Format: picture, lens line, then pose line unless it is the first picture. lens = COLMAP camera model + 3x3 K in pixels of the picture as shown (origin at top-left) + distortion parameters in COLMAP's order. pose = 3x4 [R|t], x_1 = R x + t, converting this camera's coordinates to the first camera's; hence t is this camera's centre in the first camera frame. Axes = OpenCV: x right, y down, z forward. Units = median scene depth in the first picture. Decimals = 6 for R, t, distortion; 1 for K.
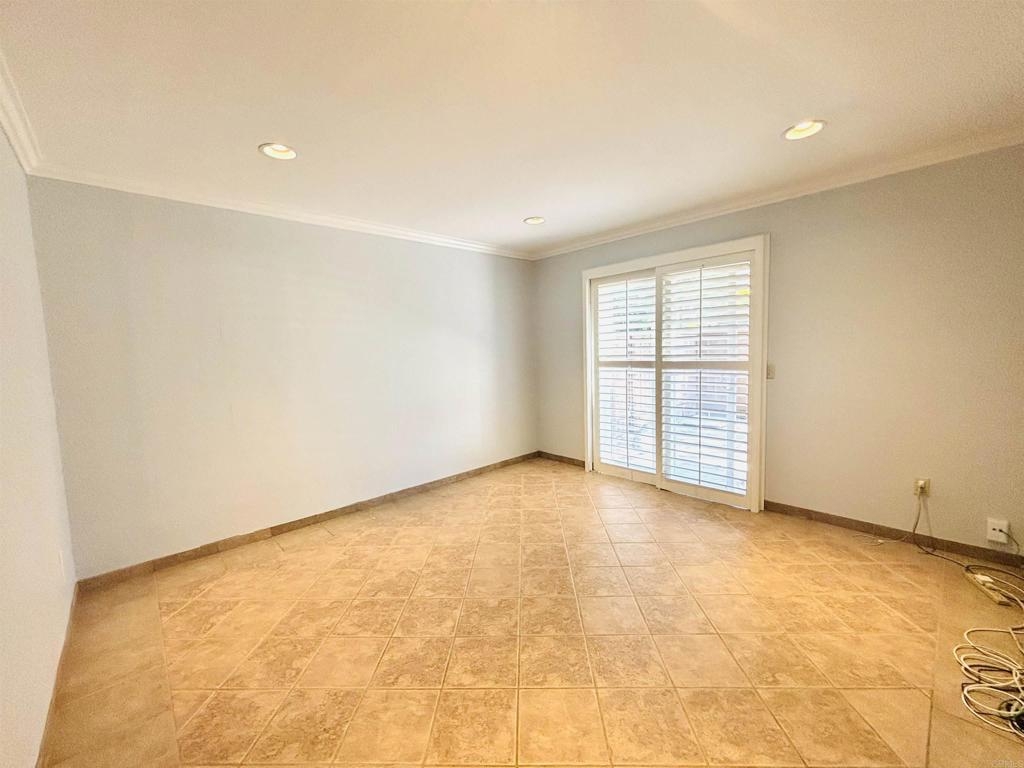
lens RADIAL K [[417.7, 0, 509.2], [0, 417.7, 383.1], [0, 0, 1]] dist [0.005964, -0.000732]
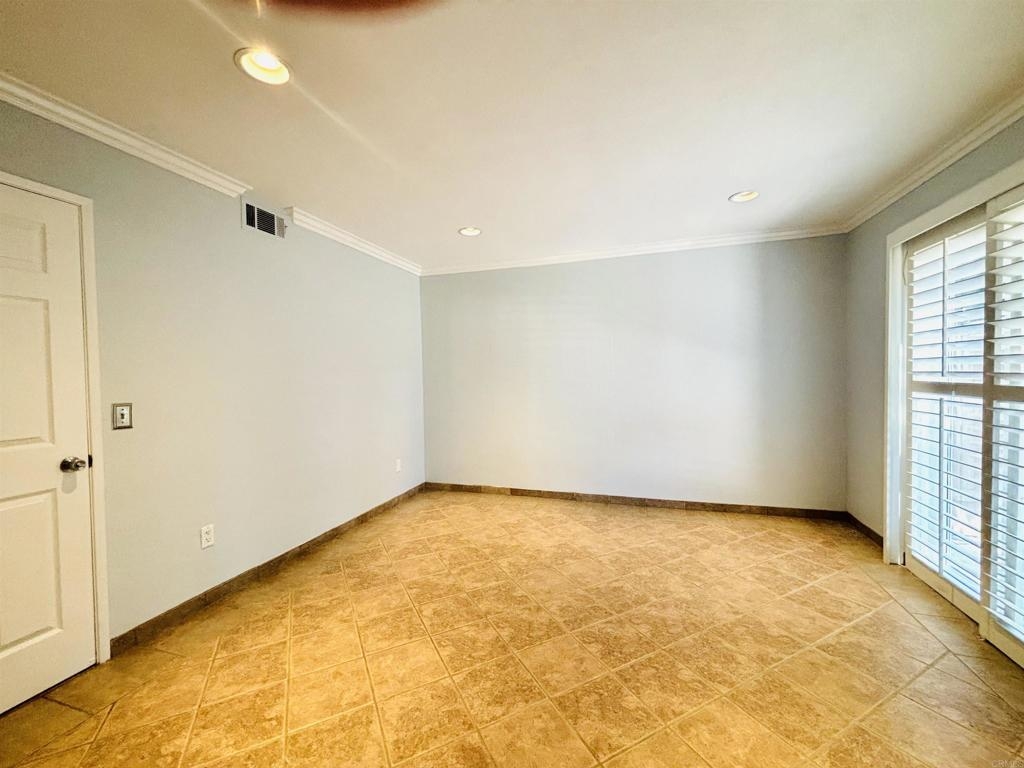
lens RADIAL K [[417.7, 0, 509.2], [0, 417.7, 383.1], [0, 0, 1]] dist [0.005964, -0.000732]
pose [[0.489760, 0.047880, -0.870541, 0.521651], [-0.073801, 0.997184, 0.013326, -0.018723], [0.868728, 0.057721, 0.491915, 0.249679]]
